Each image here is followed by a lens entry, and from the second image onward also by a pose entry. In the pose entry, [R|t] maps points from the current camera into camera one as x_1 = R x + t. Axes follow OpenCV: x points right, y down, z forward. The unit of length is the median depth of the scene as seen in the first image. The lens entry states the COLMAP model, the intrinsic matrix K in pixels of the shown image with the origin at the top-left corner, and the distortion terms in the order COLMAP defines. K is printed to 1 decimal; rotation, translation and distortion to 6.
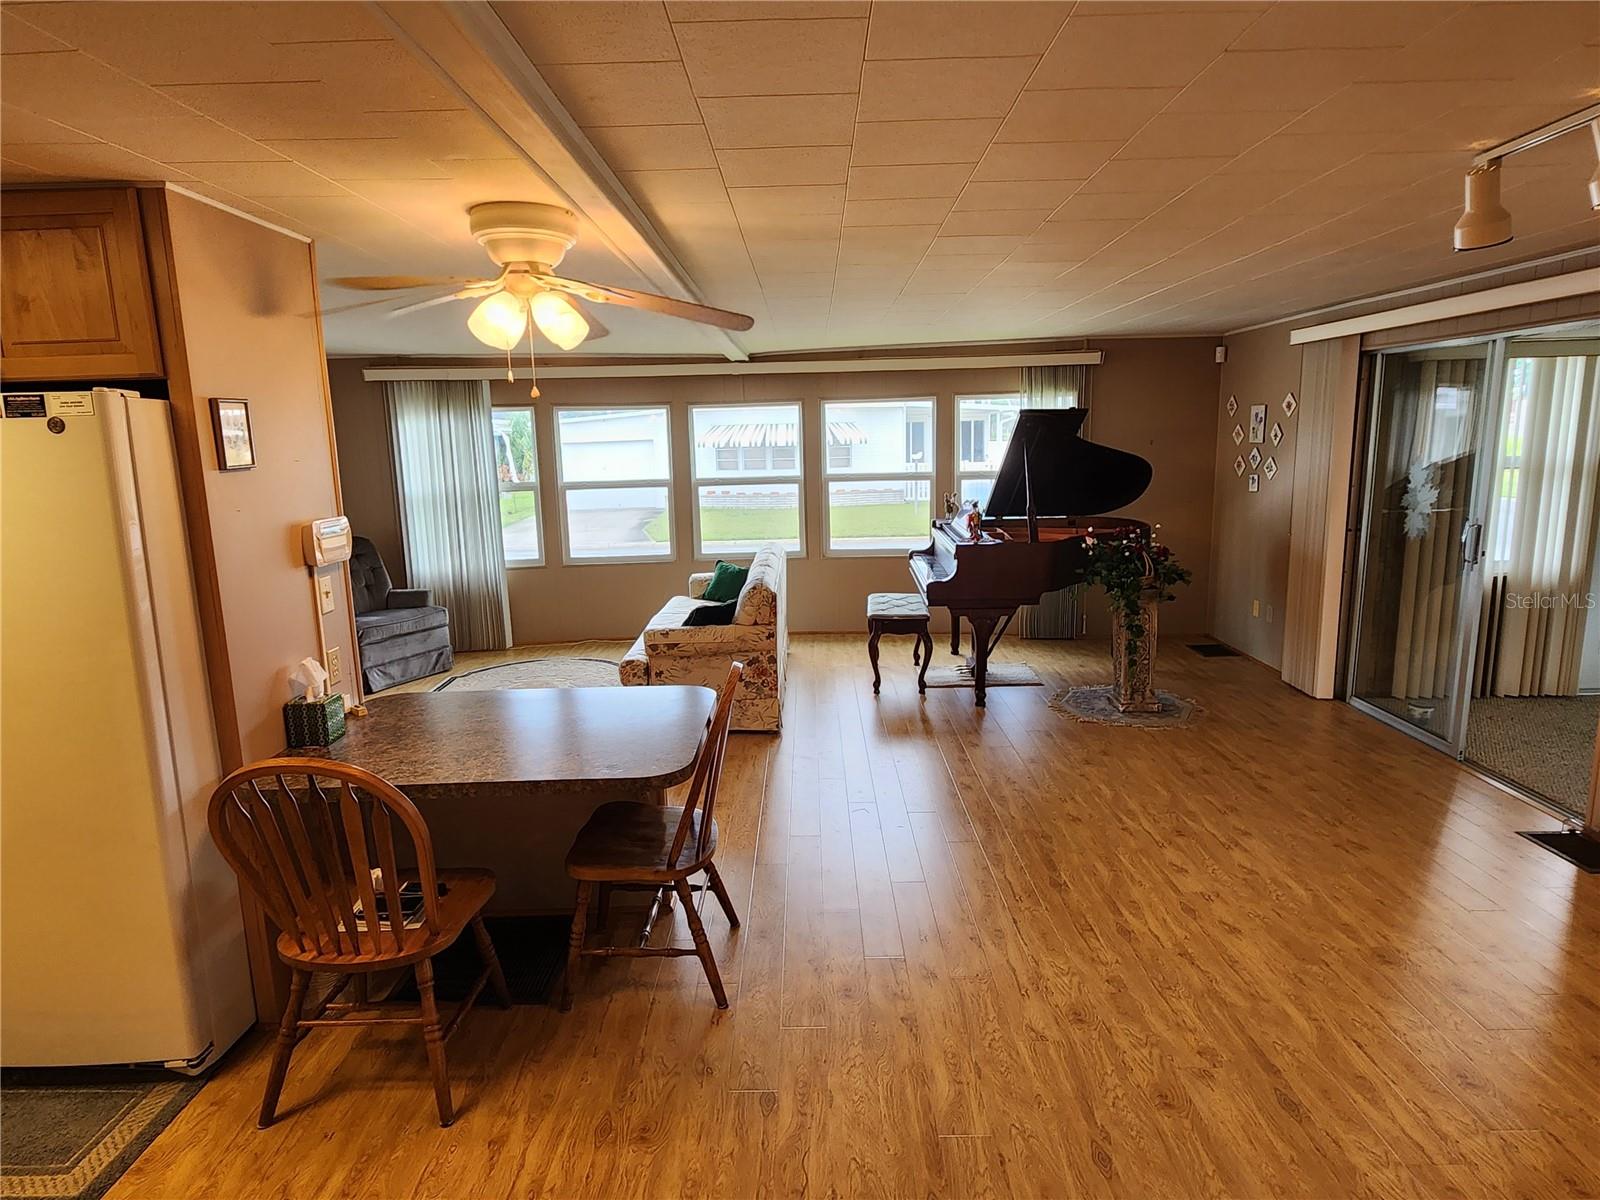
lens RADIAL K [[906.9, 0, 807.6], [0, 906.9, 595.8], [0, 0, 1]] dist [0.001915, -0.001527]
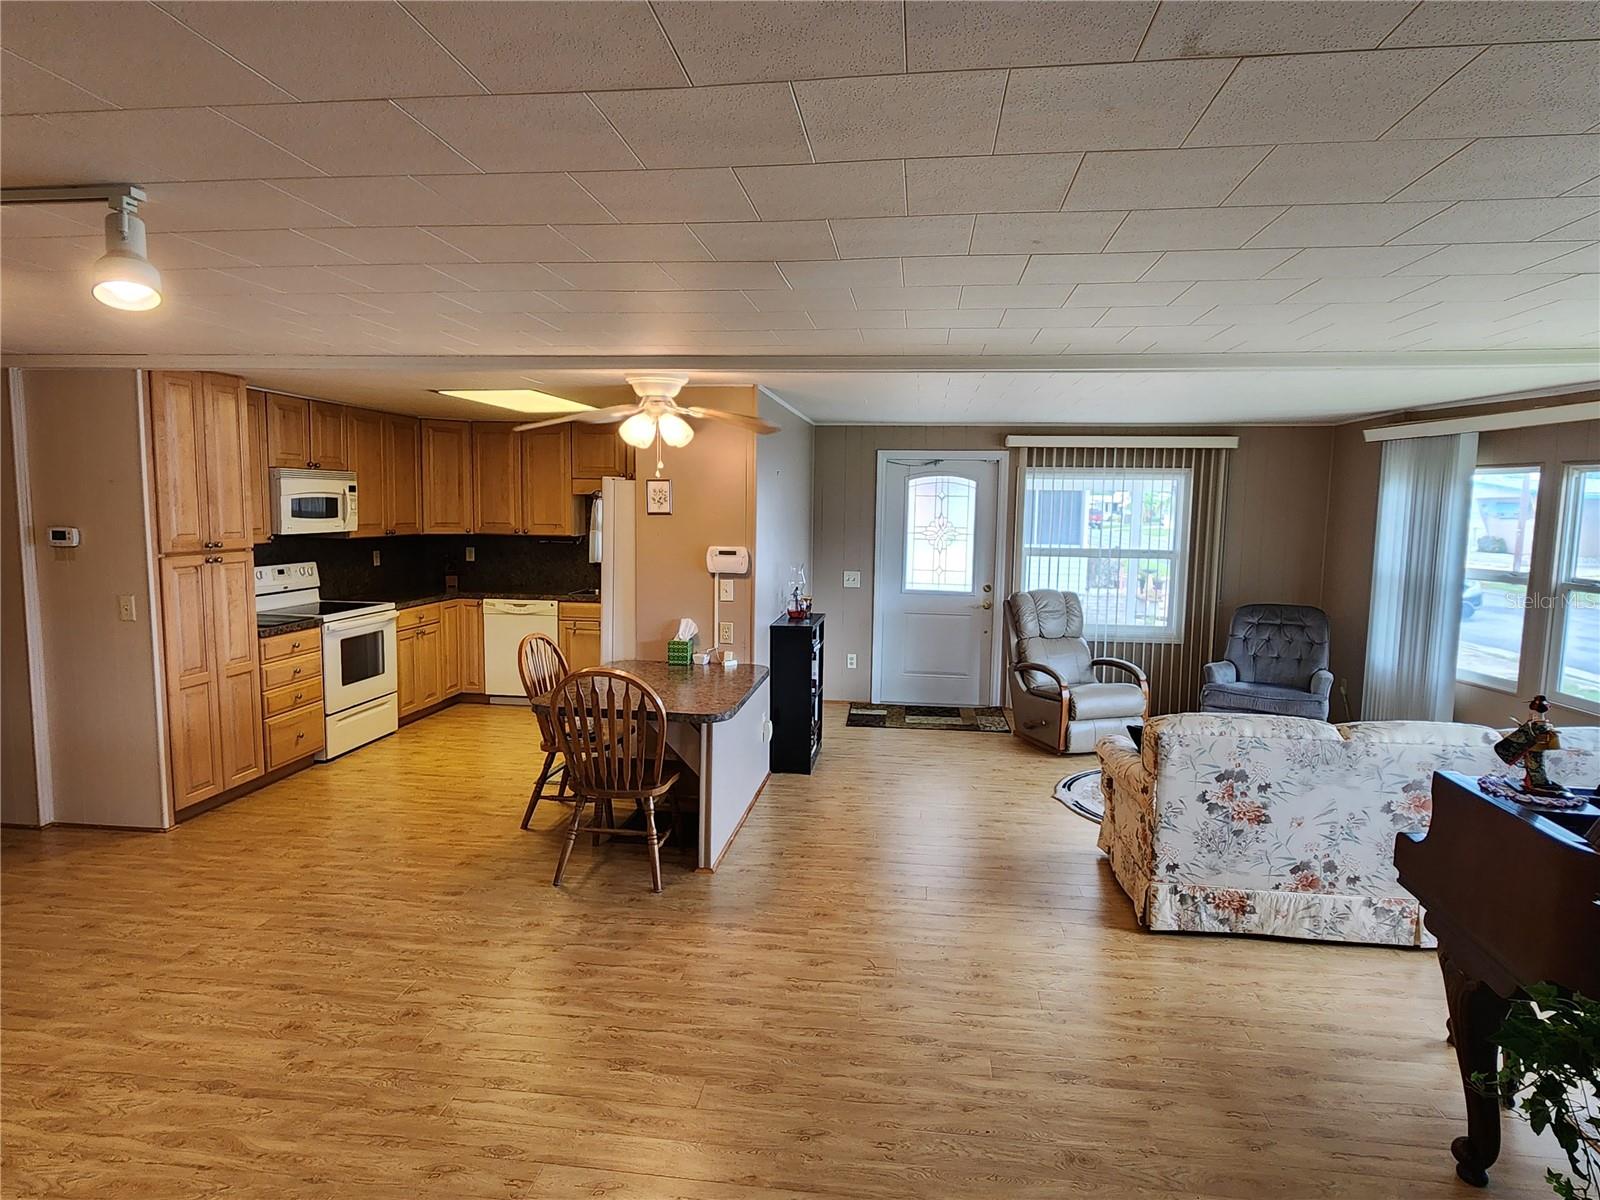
lens RADIAL K [[906.9, 0, 807.6], [0, 906.9, 595.8], [0, 0, 1]] dist [0.001915, -0.001527]
pose [[-0.118110, 0.127873, -0.984733, 1.327188], [-0.182981, 0.971889, 0.148152, -0.318023], [0.975996, 0.197685, -0.091392, 1.517376]]
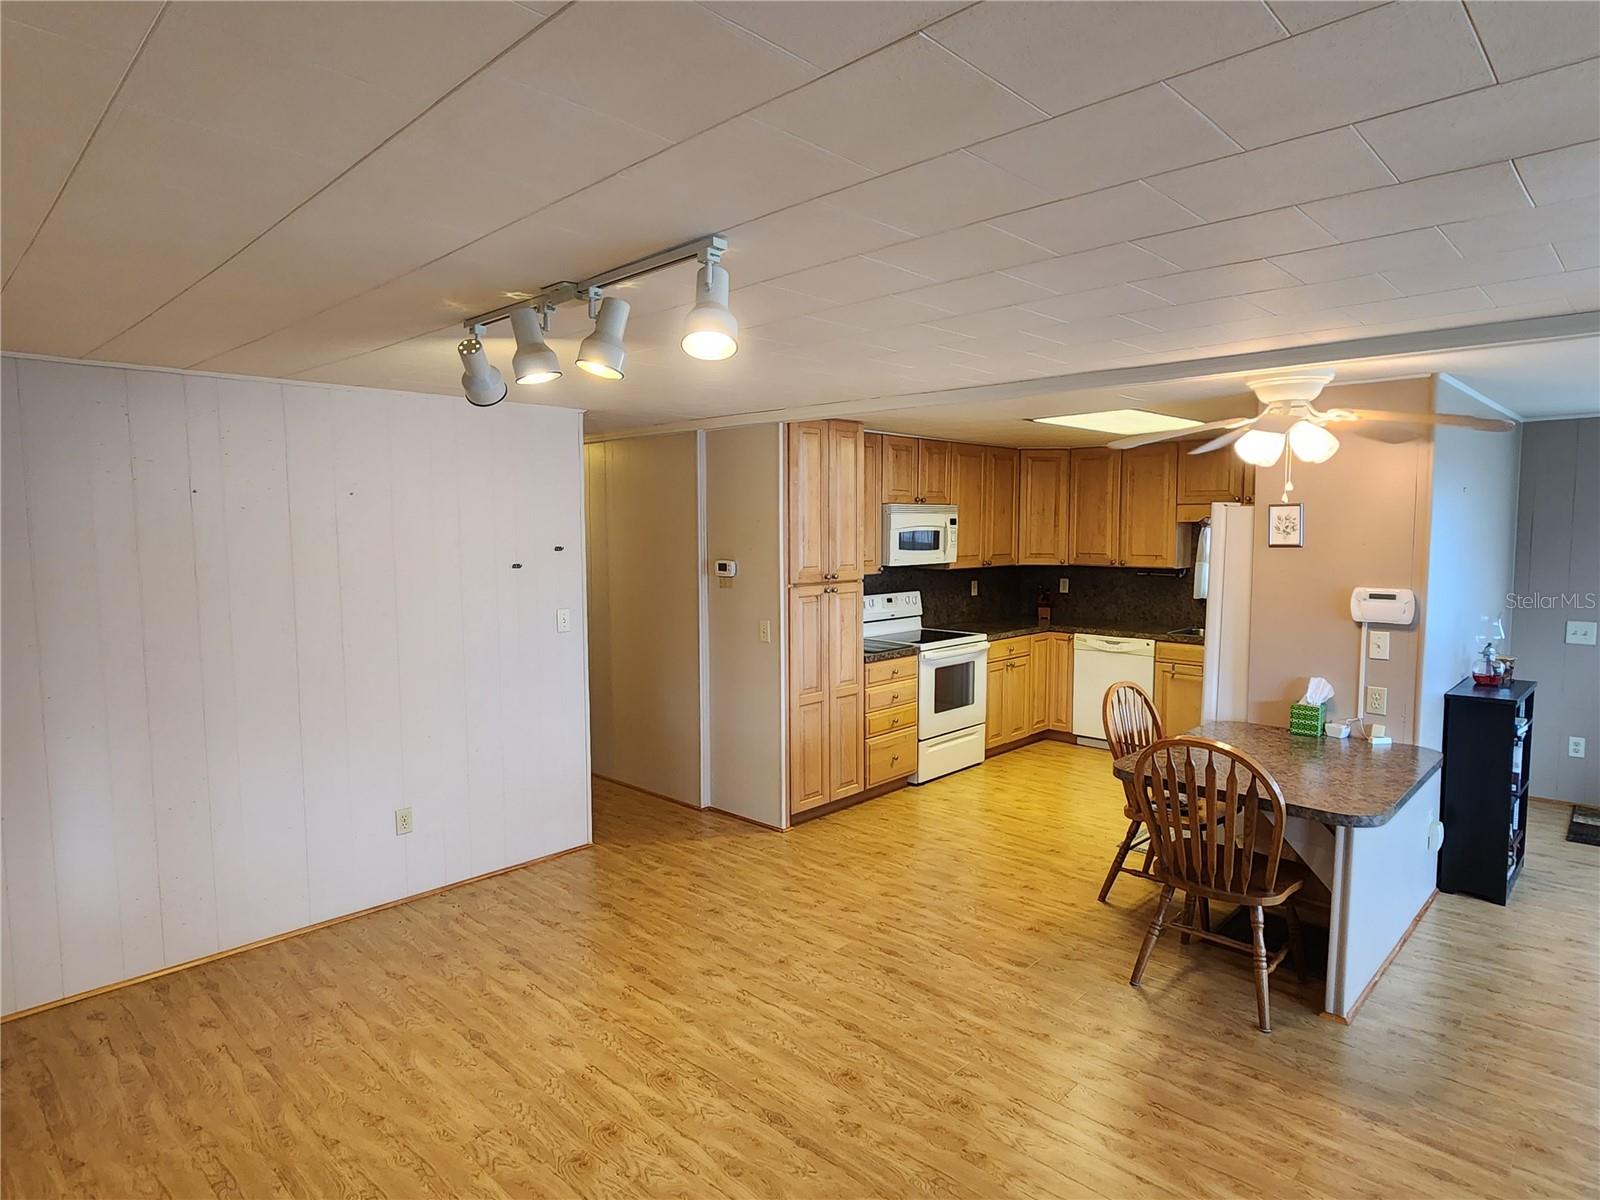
lens RADIAL K [[906.9, 0, 807.6], [0, 906.9, 595.8], [0, 0, 1]] dist [0.001915, -0.001527]
pose [[-0.688962, 0.087911, -0.719446, 1.136833], [-0.101814, 0.971036, 0.216154, -0.314923], [0.717611, 0.222171, -0.660057, 1.458299]]
